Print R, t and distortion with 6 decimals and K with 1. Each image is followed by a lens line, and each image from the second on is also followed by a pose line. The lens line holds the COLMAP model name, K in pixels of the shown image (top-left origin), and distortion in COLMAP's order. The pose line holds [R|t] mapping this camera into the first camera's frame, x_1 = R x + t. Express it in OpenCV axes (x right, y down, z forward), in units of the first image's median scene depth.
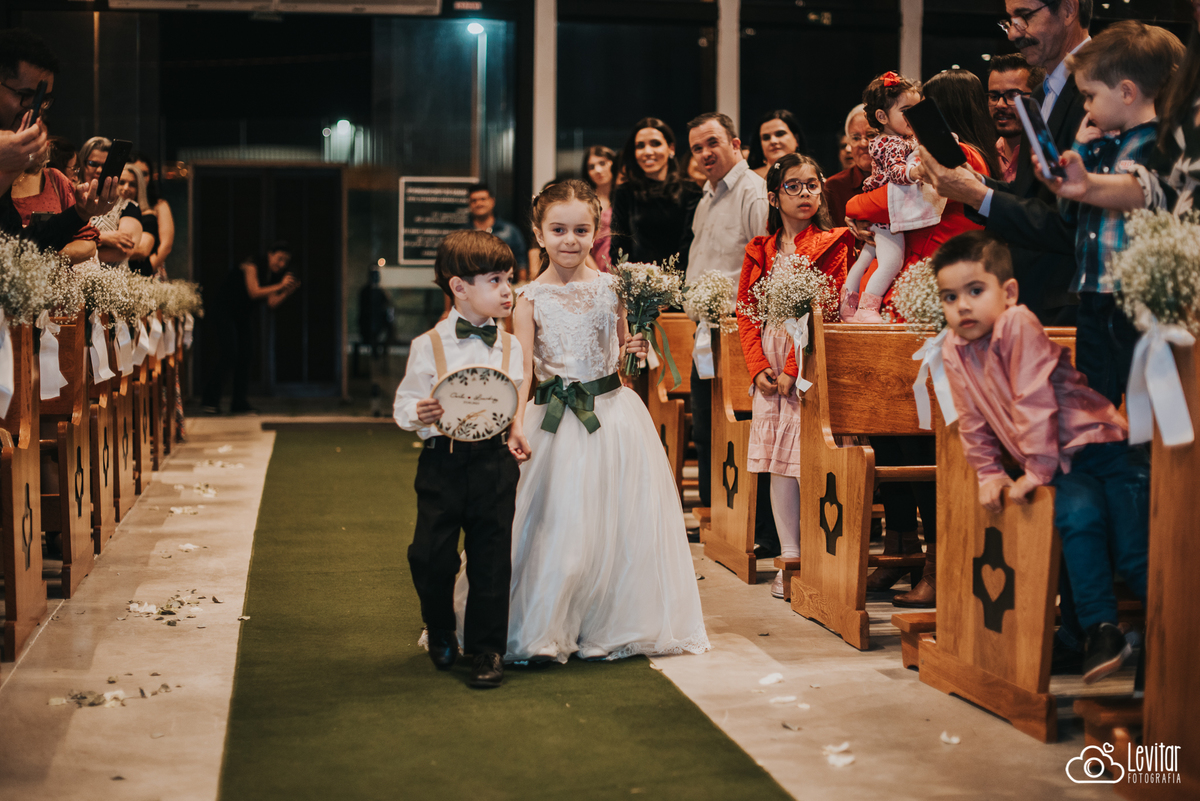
lens RADIAL K [[1855.4, 0, 595.3], [0, 1855.4, 408.8], [0, 0, 1]] dist [0.014328, 0.000000]
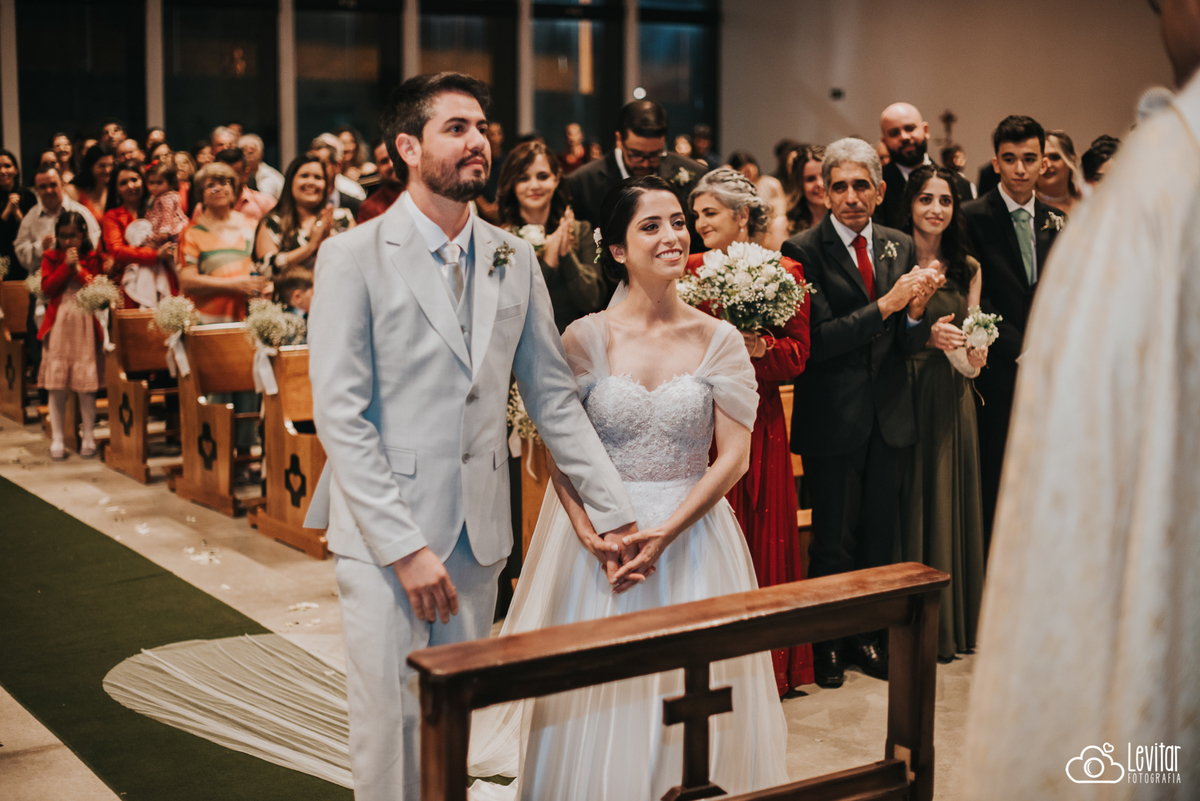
lens RADIAL K [[1855.4, 0, 605.3], [0, 1855.4, 407.0], [0, 0, 1]] dist [0.014328, 0.000000]
pose [[0.920213, -0.059807, 0.386821, -0.155180], [0.024030, 0.995026, 0.096678, -0.121382], [-0.390679, -0.079669, 0.917073, -0.930837]]
